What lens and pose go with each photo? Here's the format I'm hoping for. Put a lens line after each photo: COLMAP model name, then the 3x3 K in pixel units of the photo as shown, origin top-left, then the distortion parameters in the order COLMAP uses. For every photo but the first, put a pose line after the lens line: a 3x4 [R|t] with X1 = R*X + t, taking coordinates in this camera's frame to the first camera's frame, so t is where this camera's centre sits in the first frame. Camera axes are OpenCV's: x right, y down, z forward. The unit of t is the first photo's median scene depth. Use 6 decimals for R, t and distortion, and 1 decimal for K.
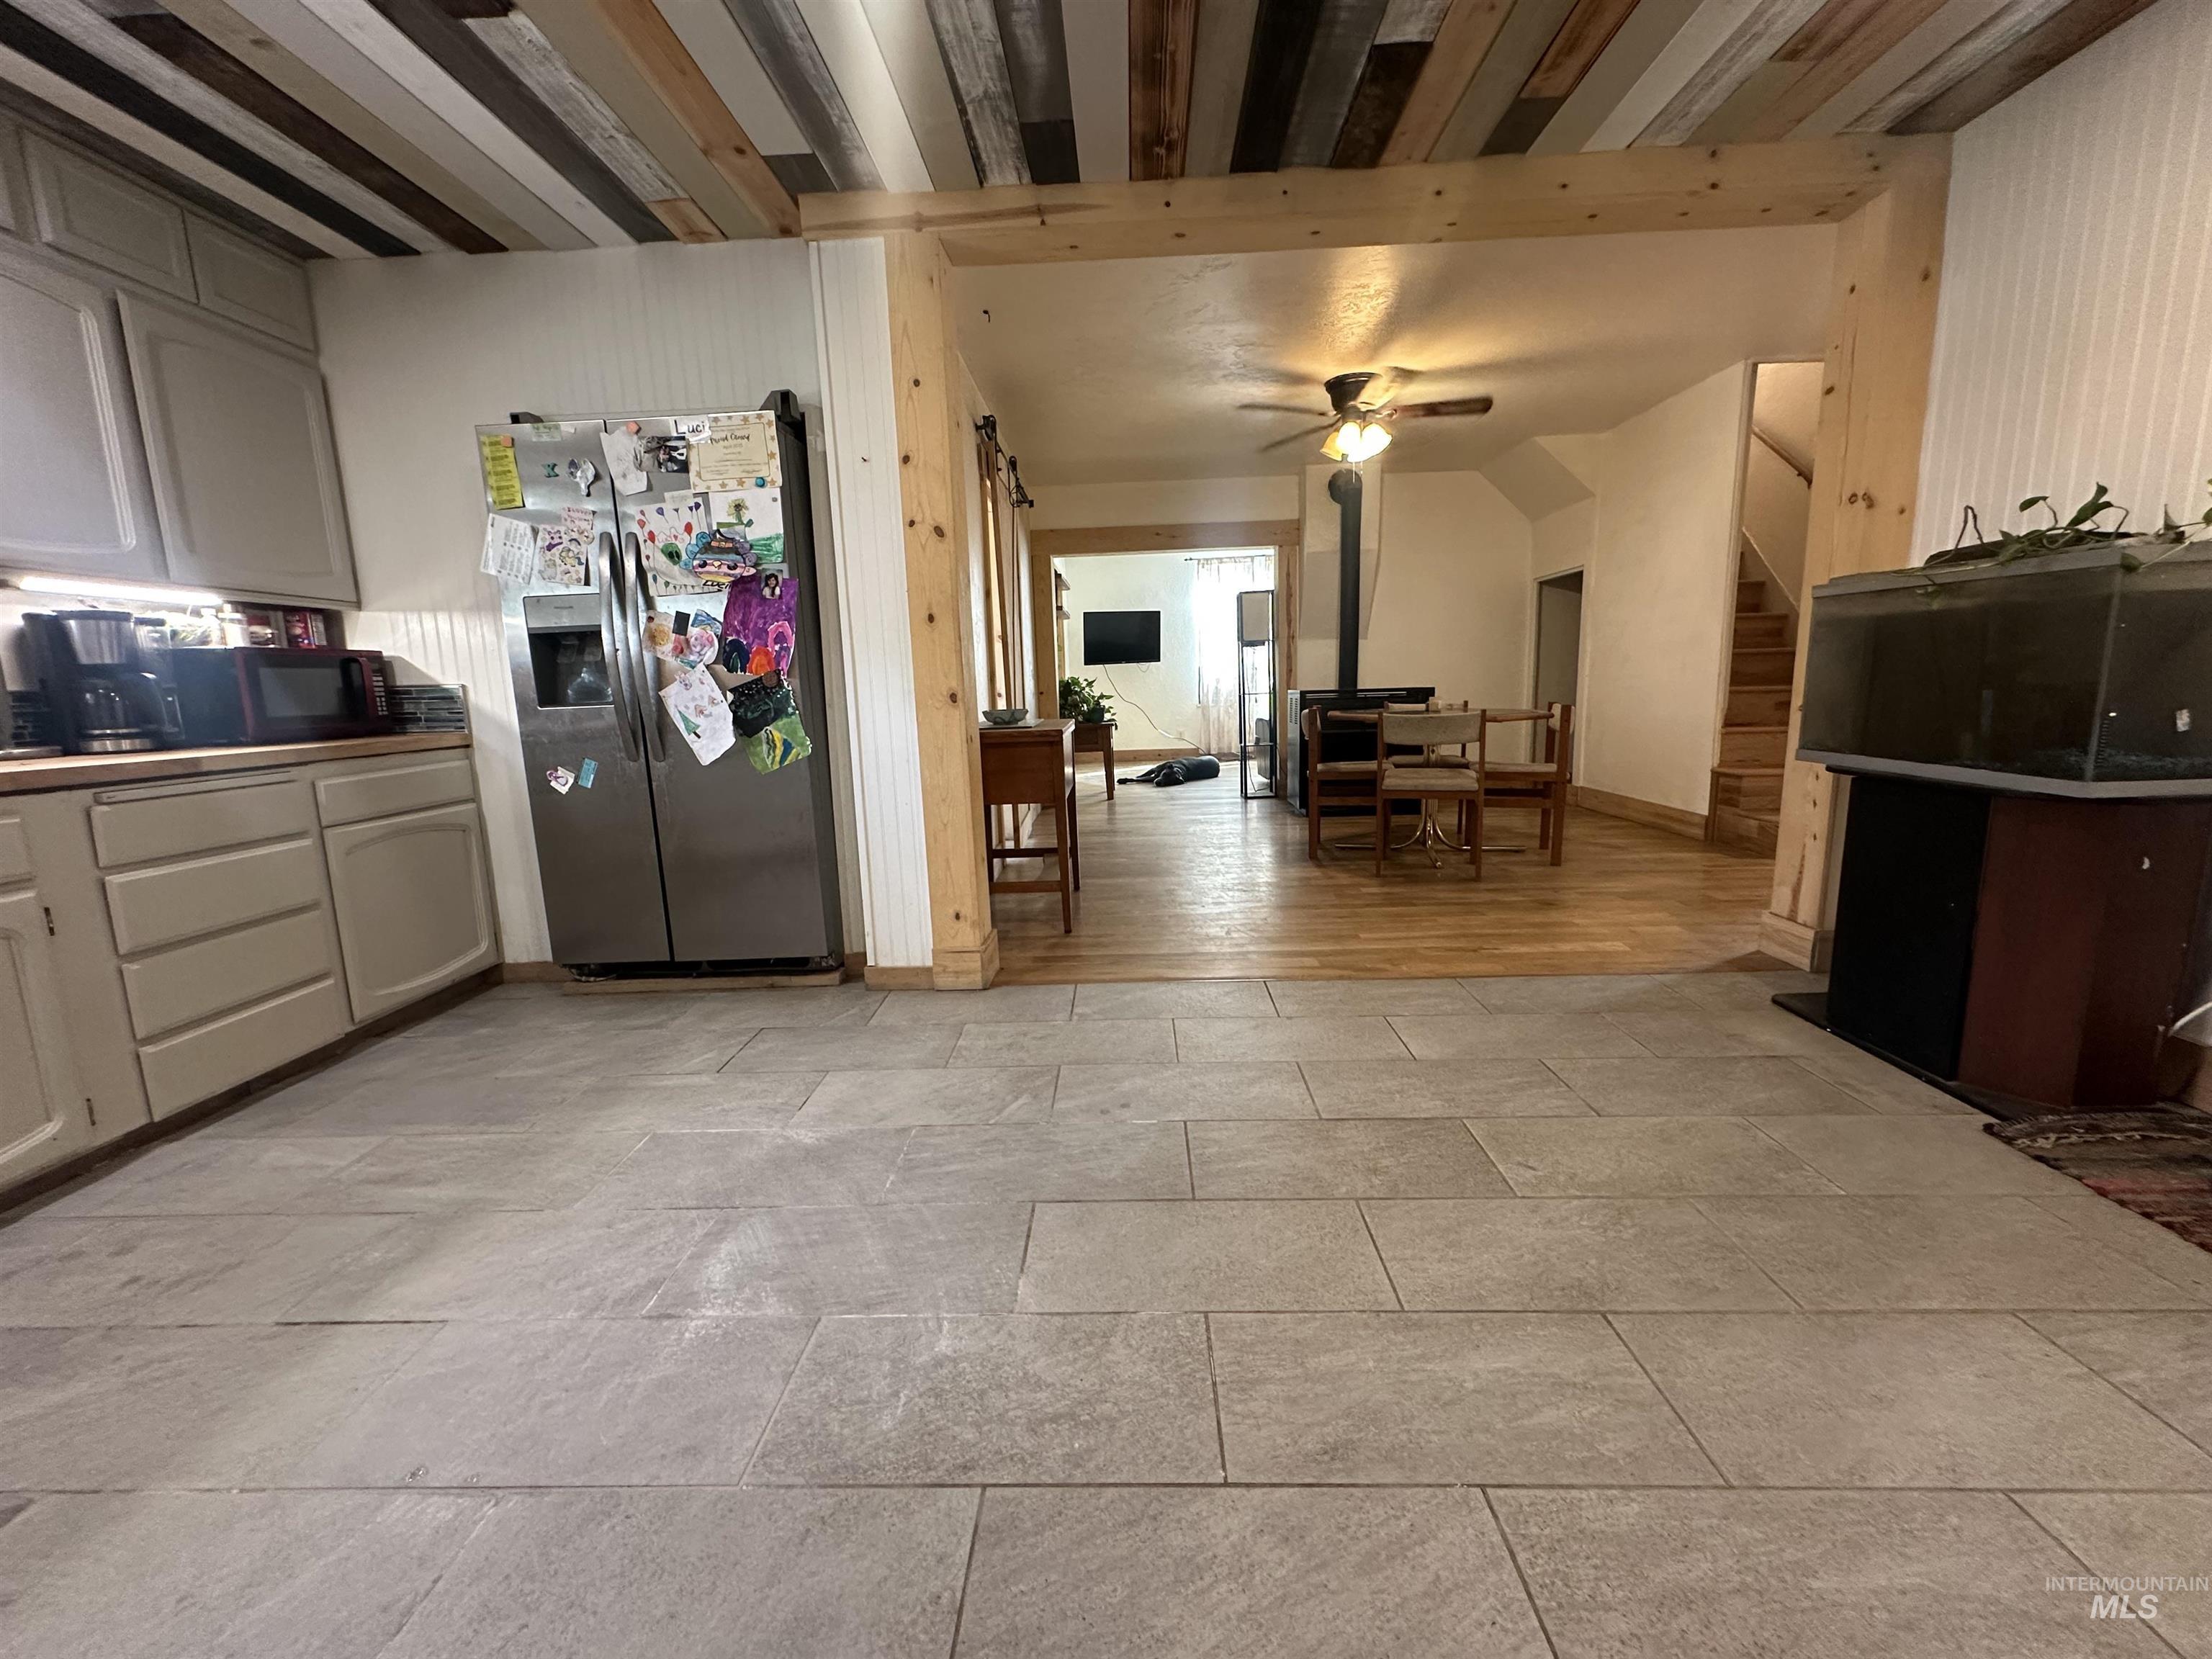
lens RADIAL K [[884.8, 0, 1105.4], [0, 884.8, 829.6], [0, 0, 1]] dist [-0.004042, 0.001199]
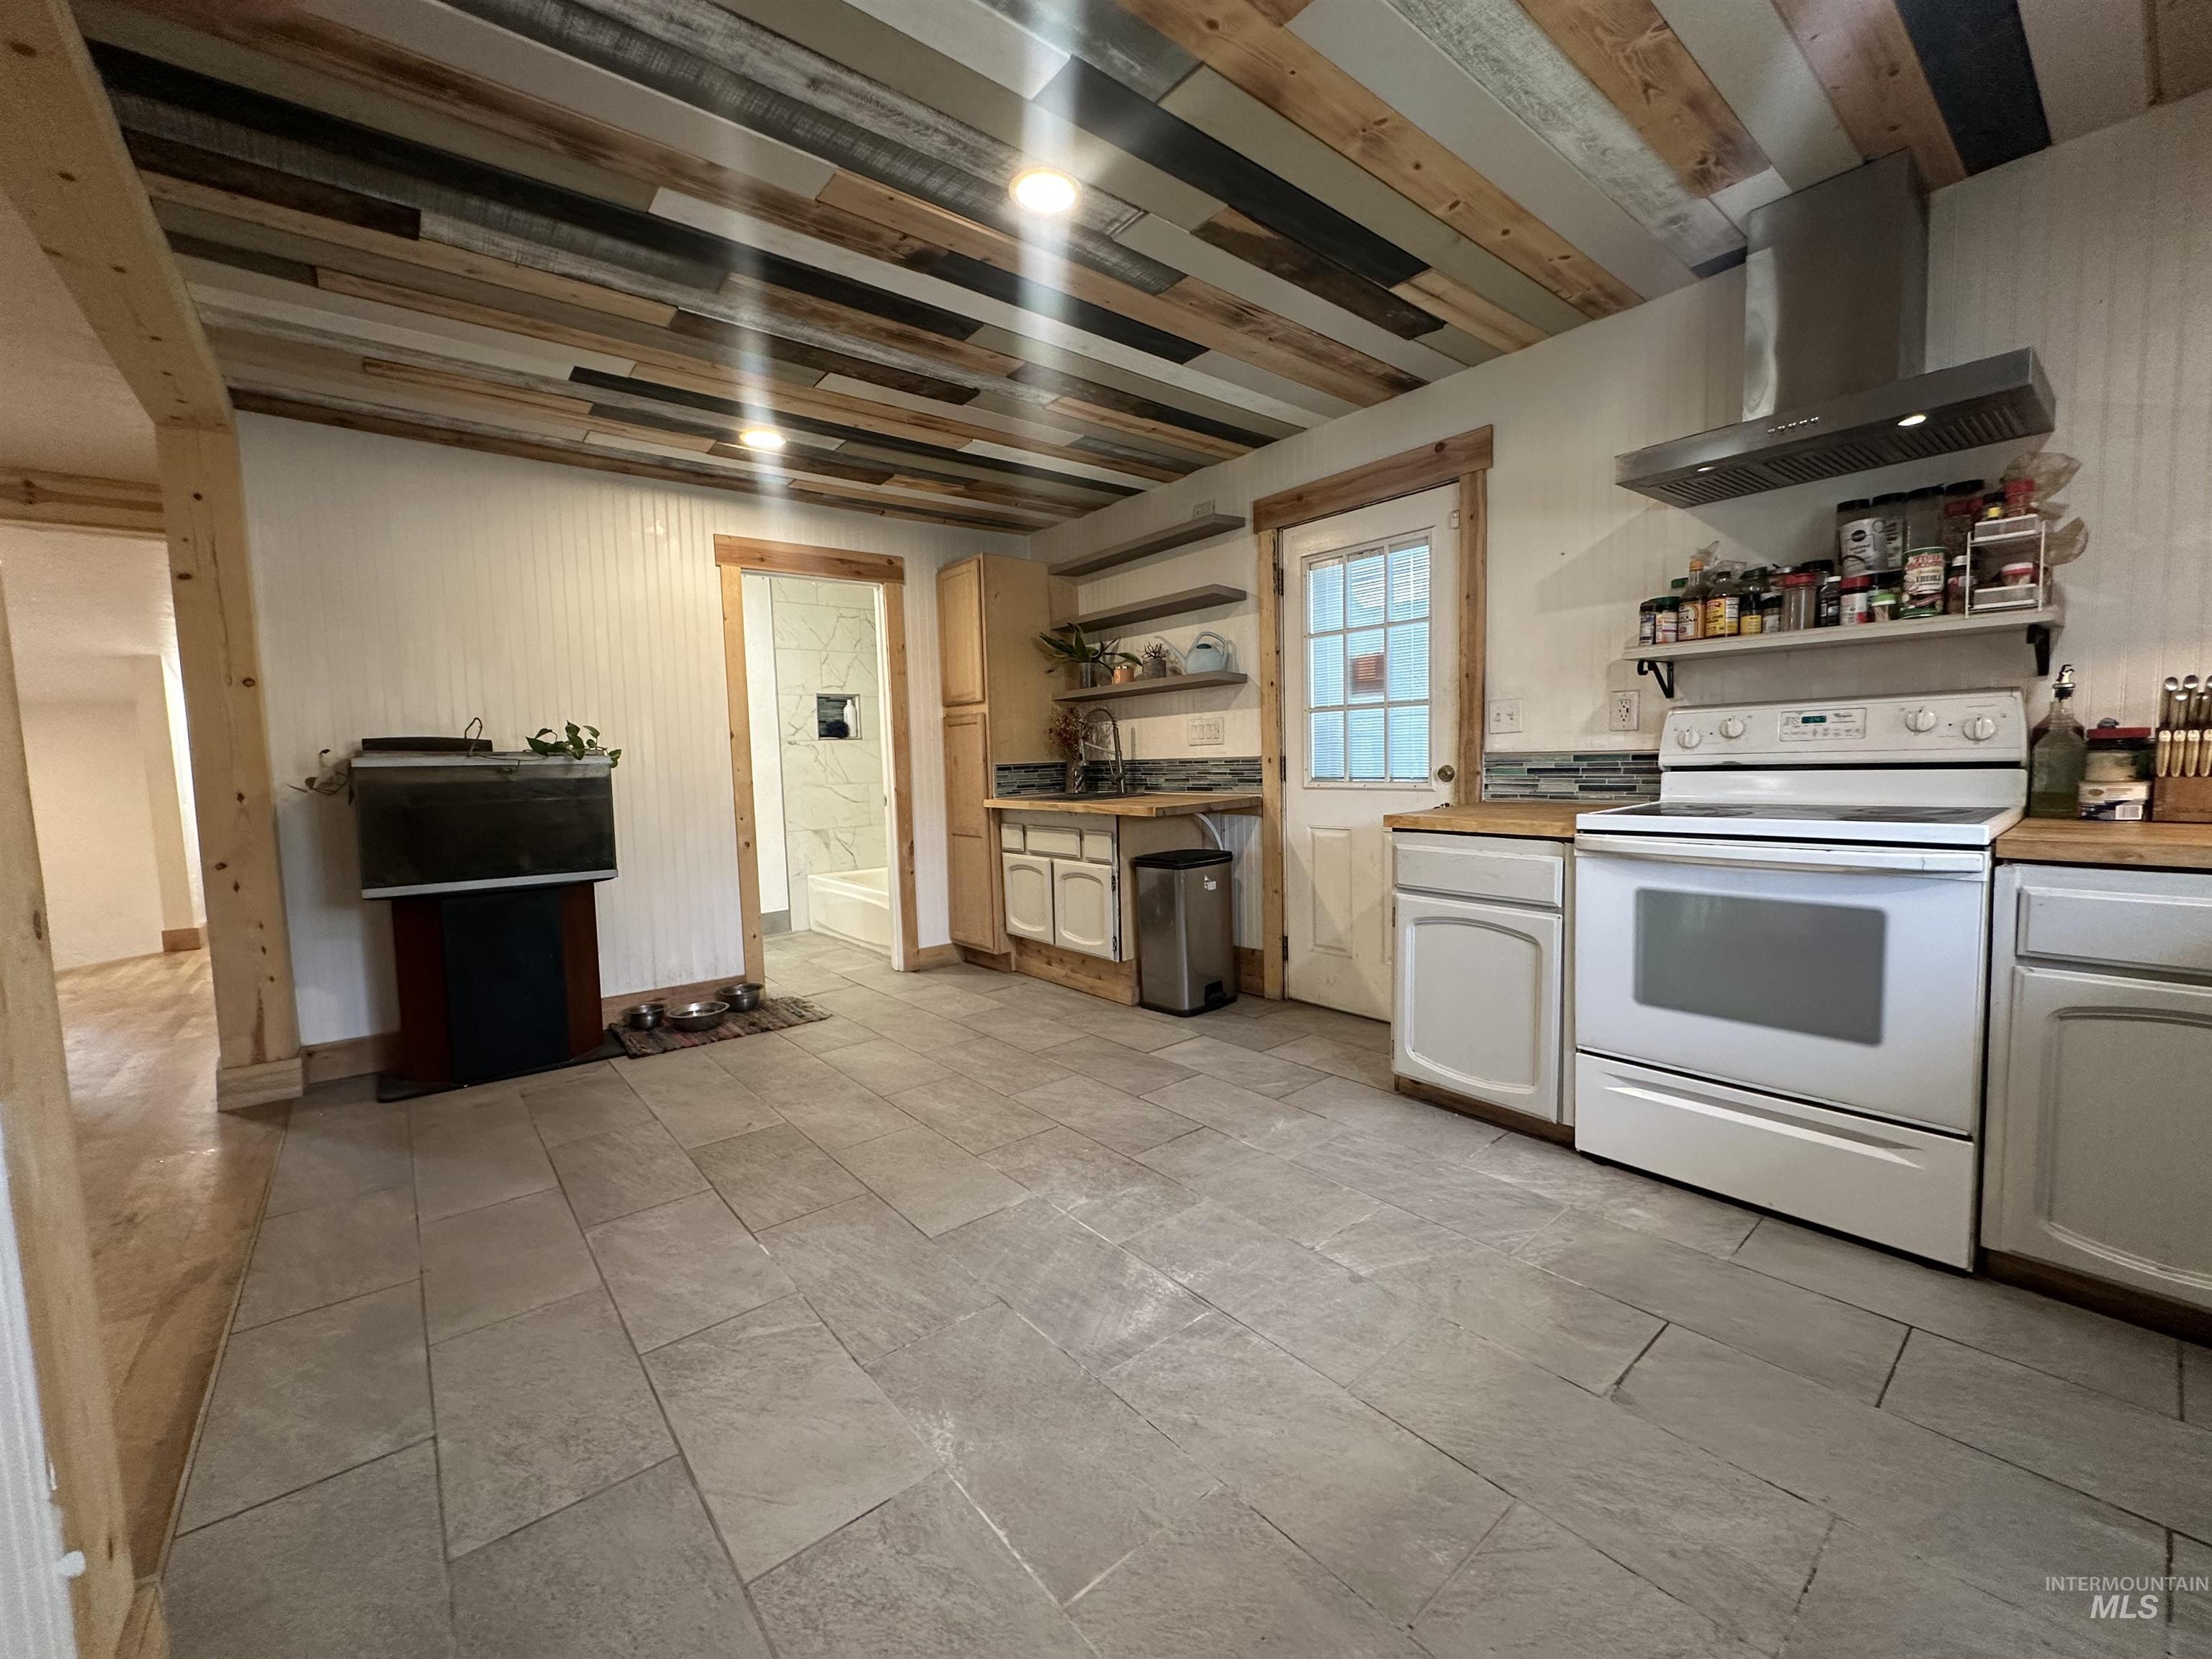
lens RADIAL K [[884.8, 0, 1100.7], [0, 884.8, 829.0], [0, 0, 1]] dist [-0.004042, 0.001199]
pose [[-0.653913, -0.005690, 0.756549, -0.845230], [0.175598, 0.971524, 0.159083, -0.201081], [-0.735910, 0.236875, -0.634292, 1.083978]]
